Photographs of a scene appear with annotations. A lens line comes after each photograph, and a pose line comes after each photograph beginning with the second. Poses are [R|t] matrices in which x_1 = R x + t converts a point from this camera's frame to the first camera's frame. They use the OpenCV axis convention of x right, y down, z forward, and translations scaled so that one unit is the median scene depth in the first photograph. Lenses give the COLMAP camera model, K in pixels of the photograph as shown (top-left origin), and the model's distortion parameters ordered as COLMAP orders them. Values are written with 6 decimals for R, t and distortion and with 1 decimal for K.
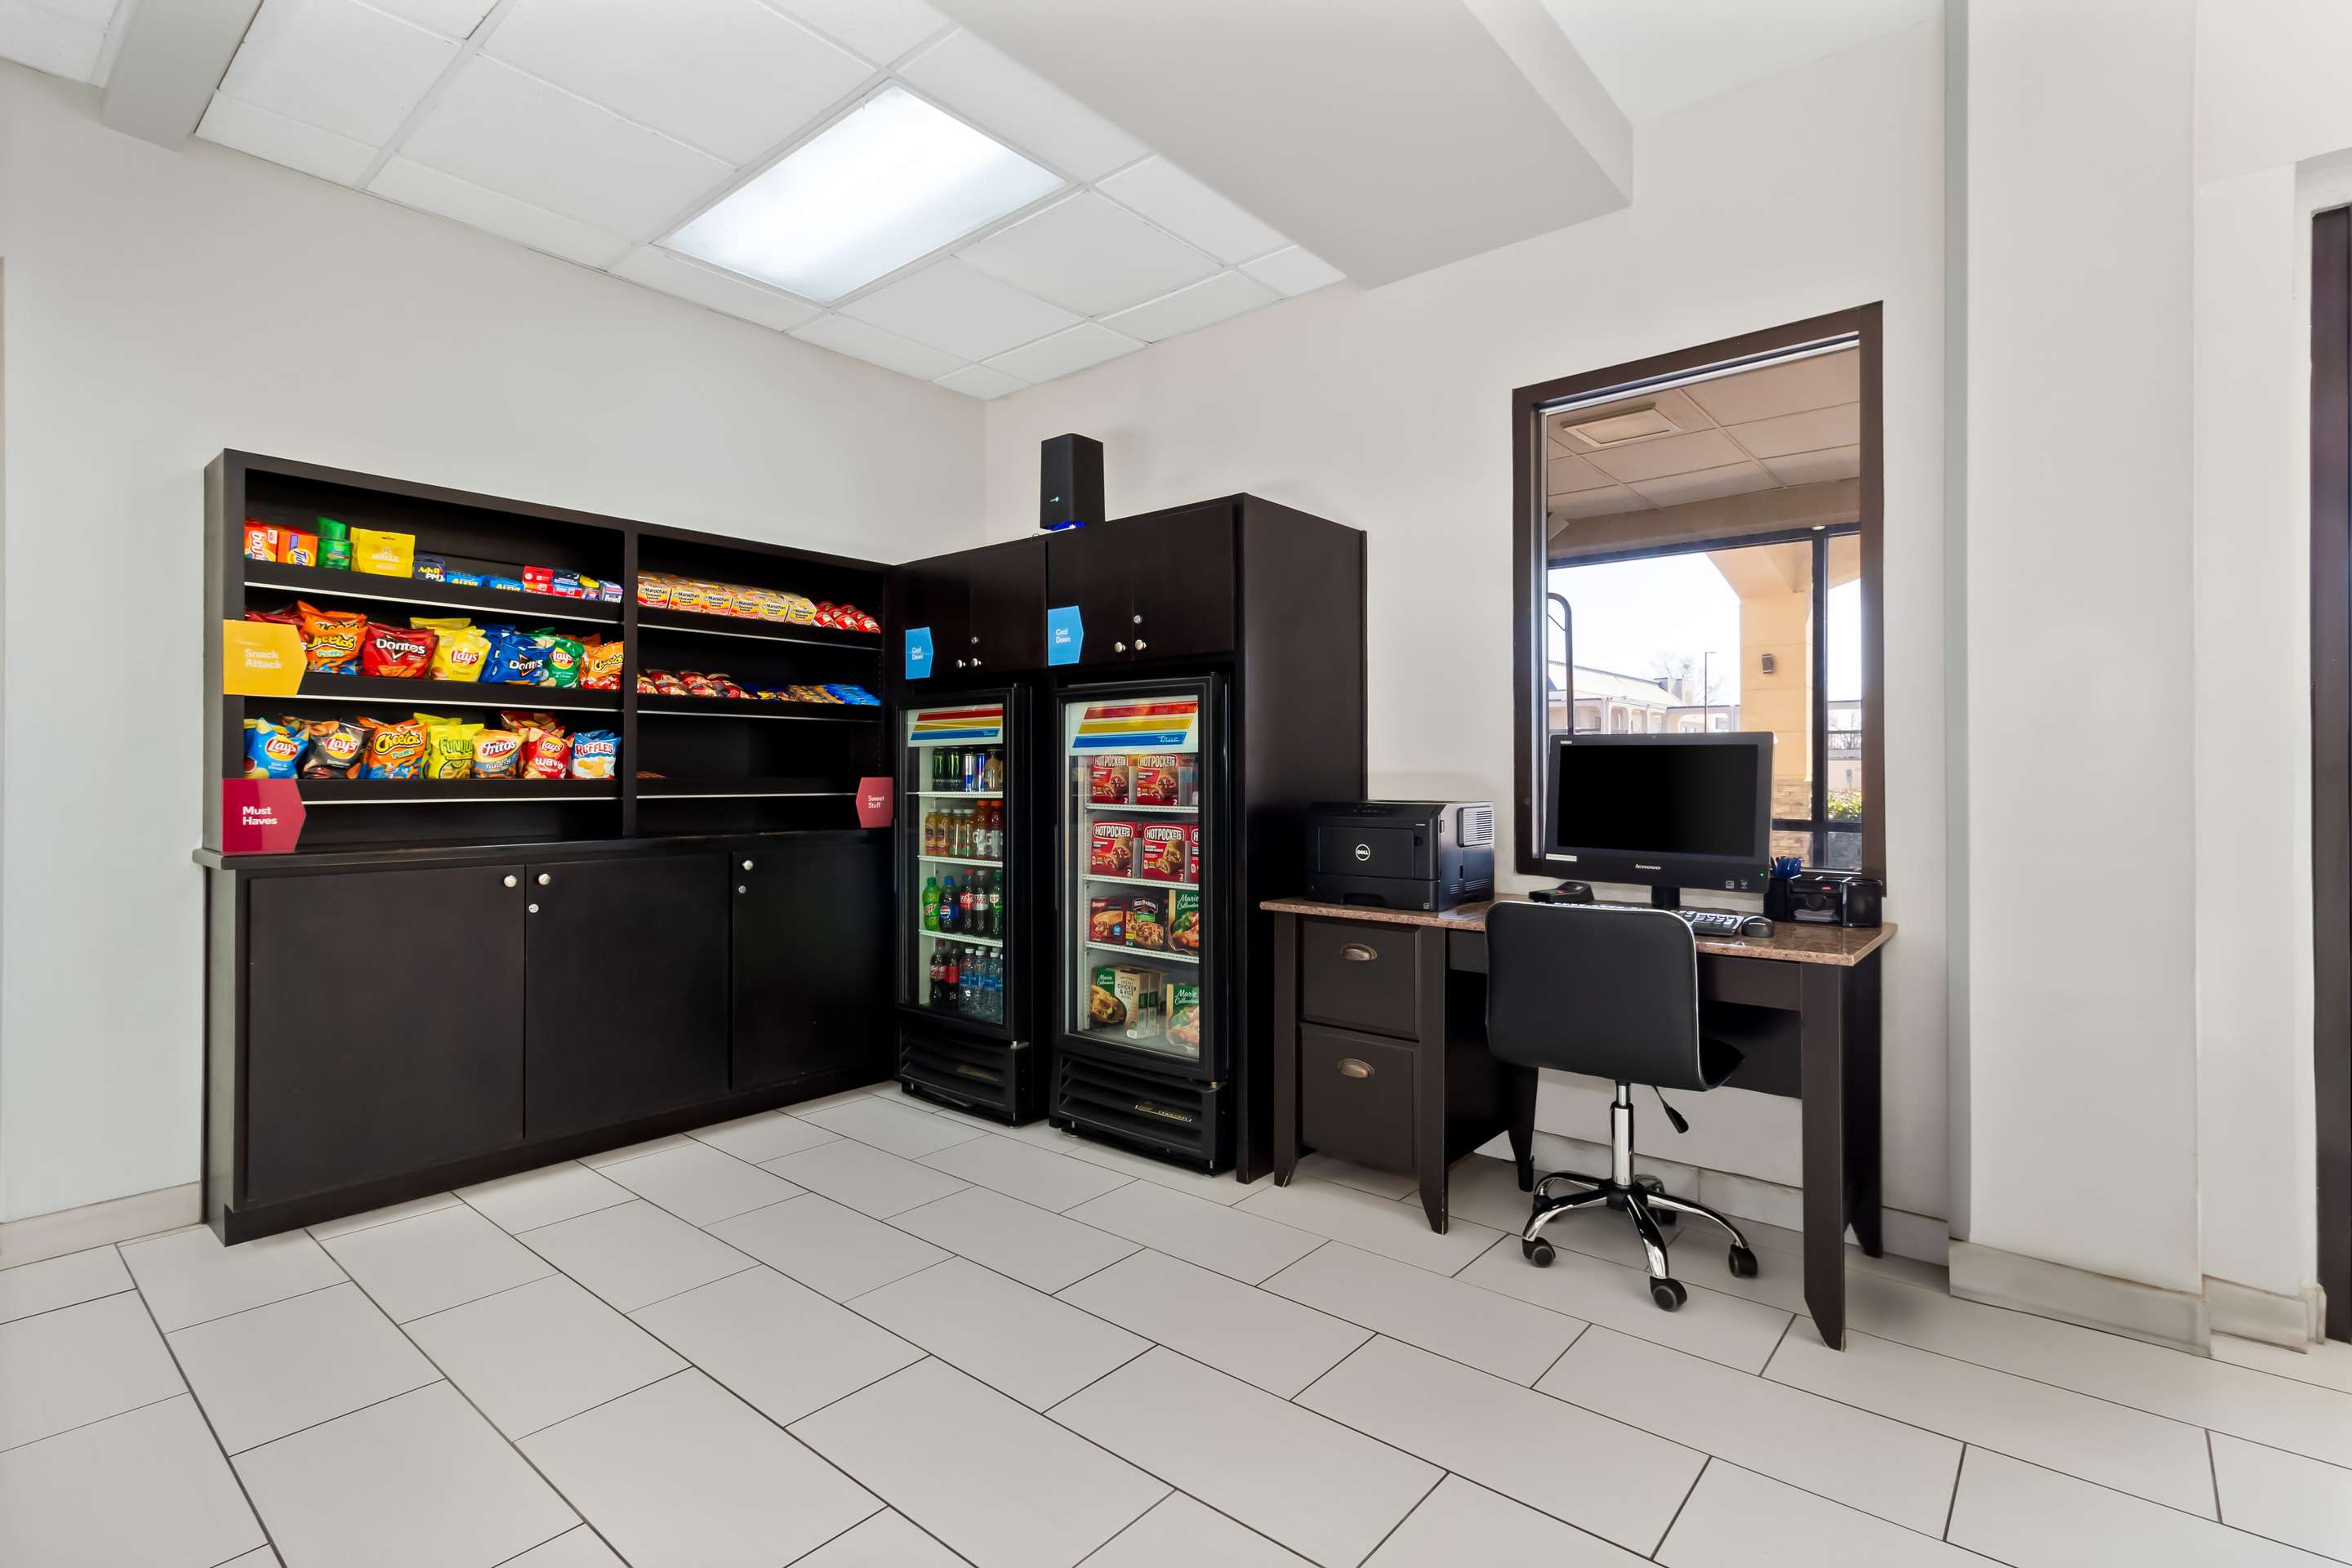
lens RADIAL K [[1101.5, 0, 1136.6], [0, 1101.5, 776.6], [0, 0, 1]] dist [0.005294, 0.000570]
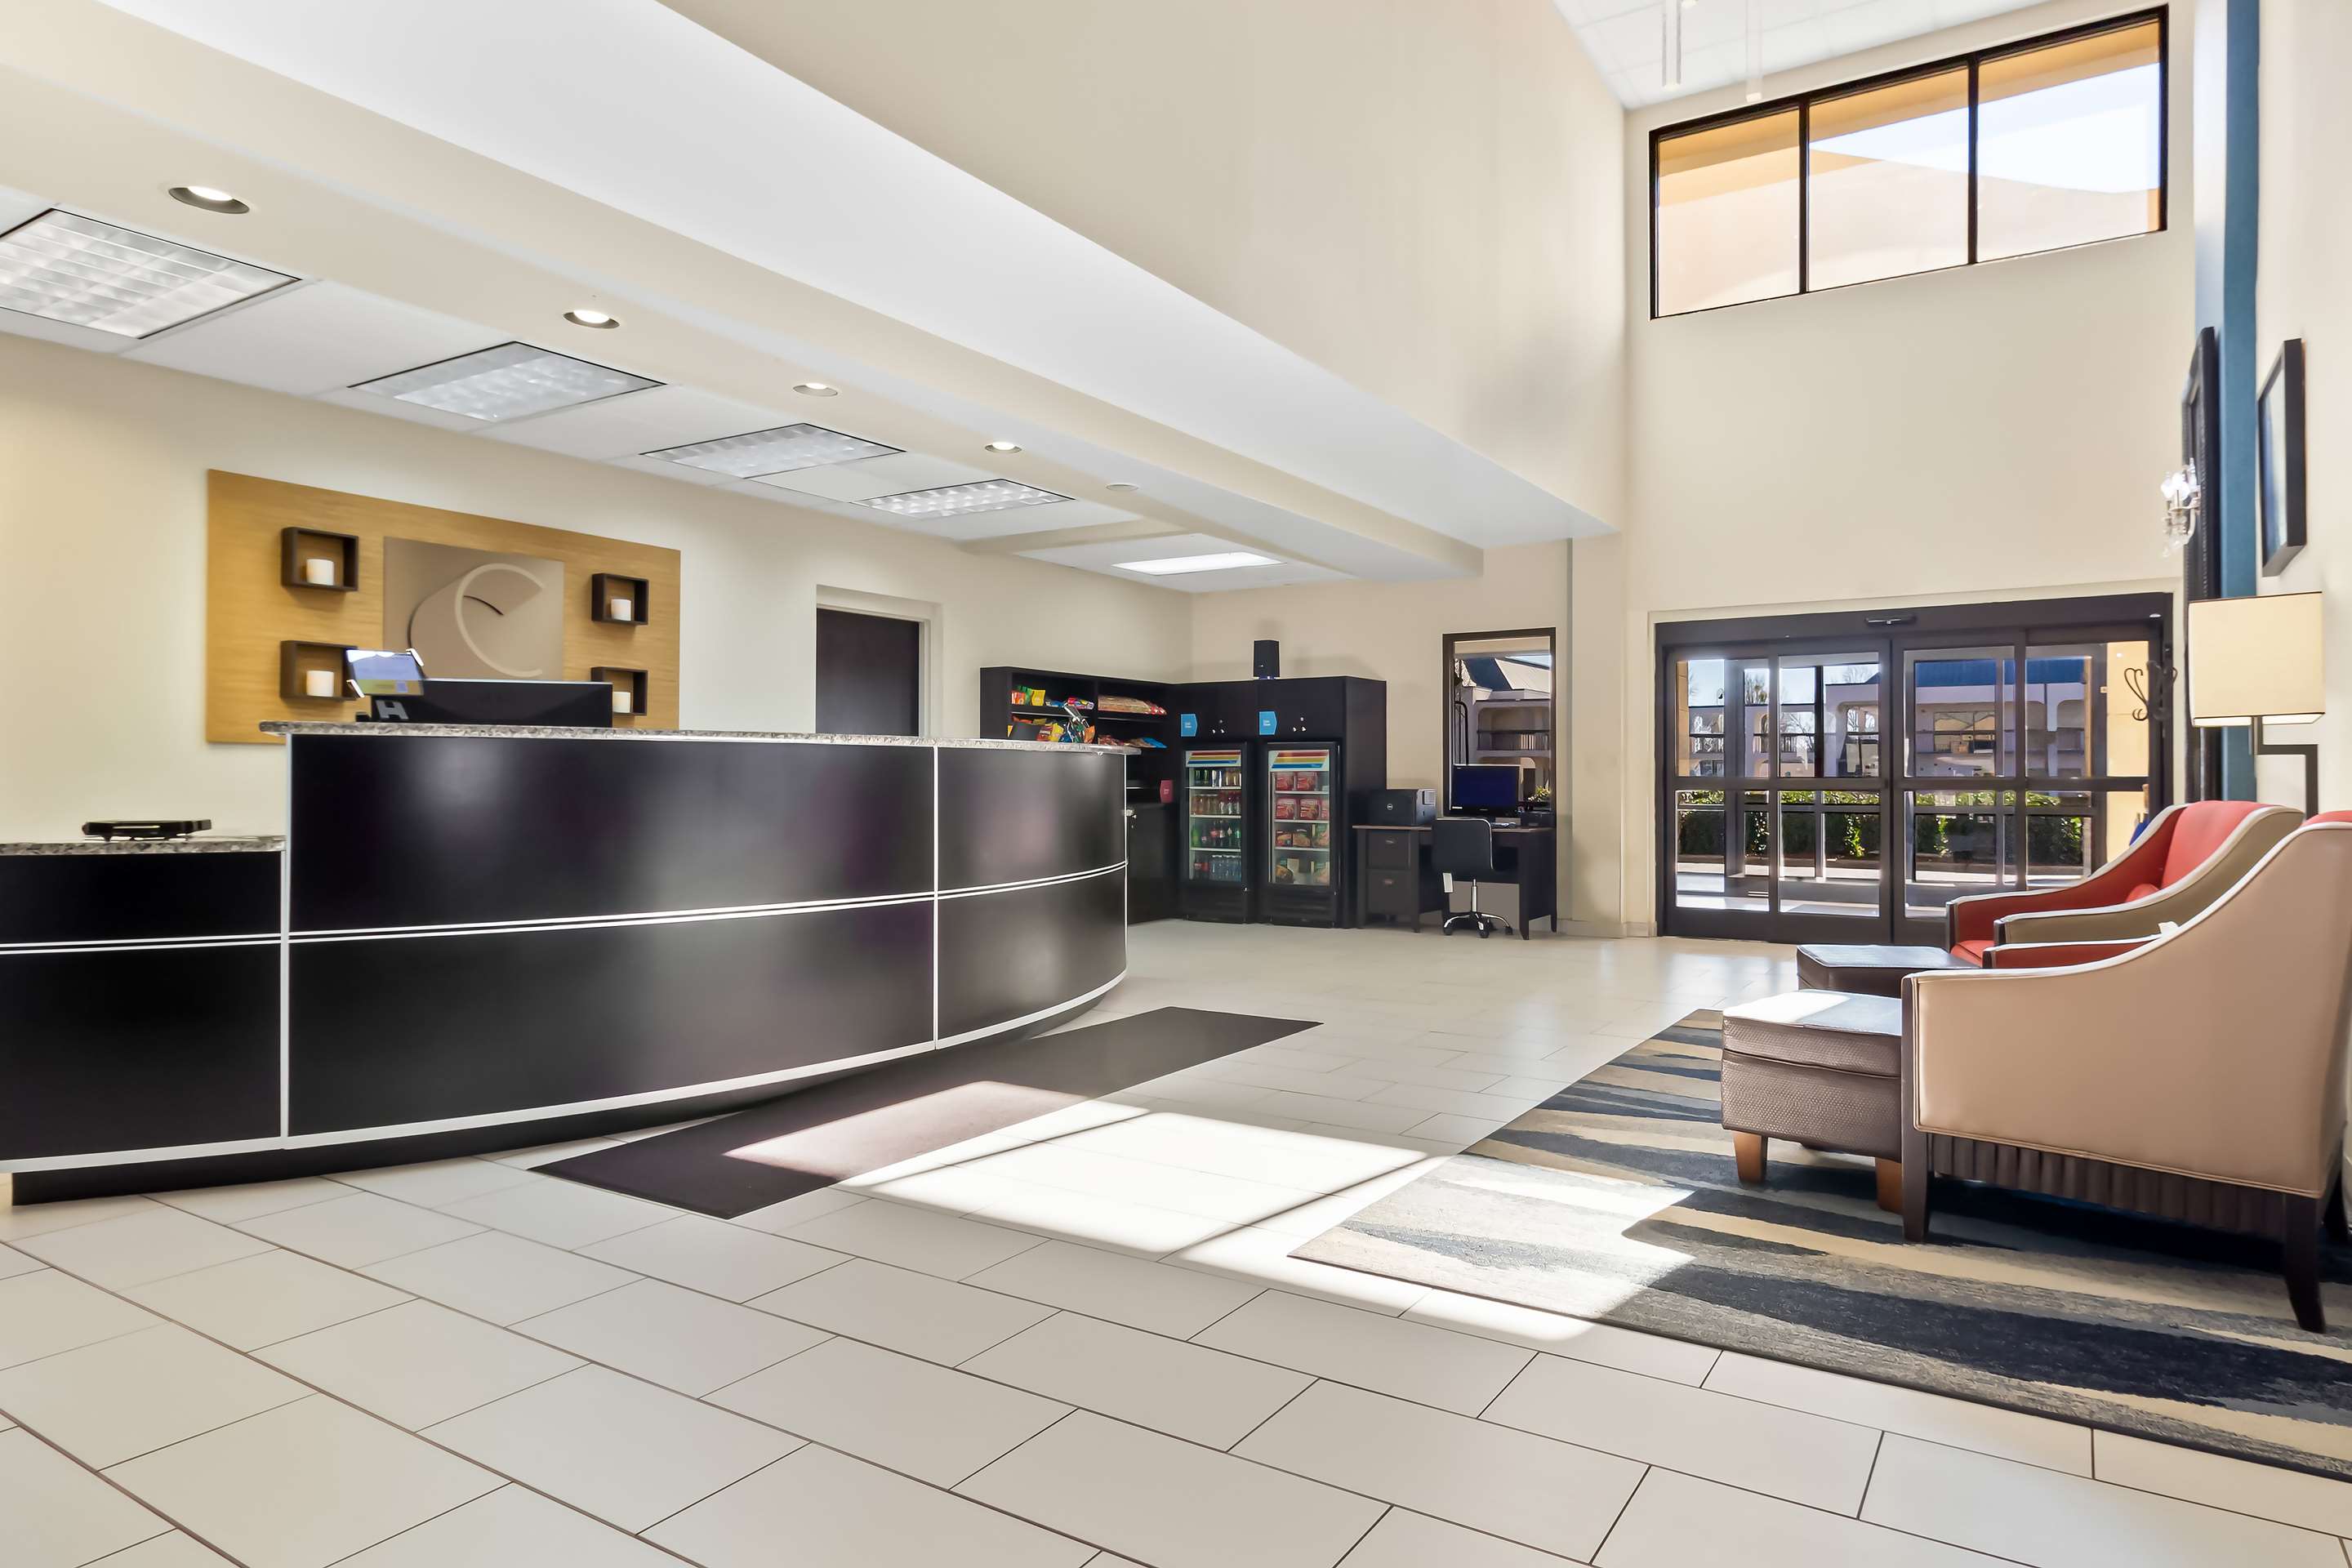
lens RADIAL K [[1460.9, 0, 1172.1], [0, 1460.9, 784.8], [0, 0, 1]] dist [-0.001896, 0.003970]
pose [[0.991244, 0.000278, 0.132046, -0.708397], [-0.000892, 0.999989, 0.004592, -0.003899], [-0.132043, -0.004670, 0.991233, -2.217027]]
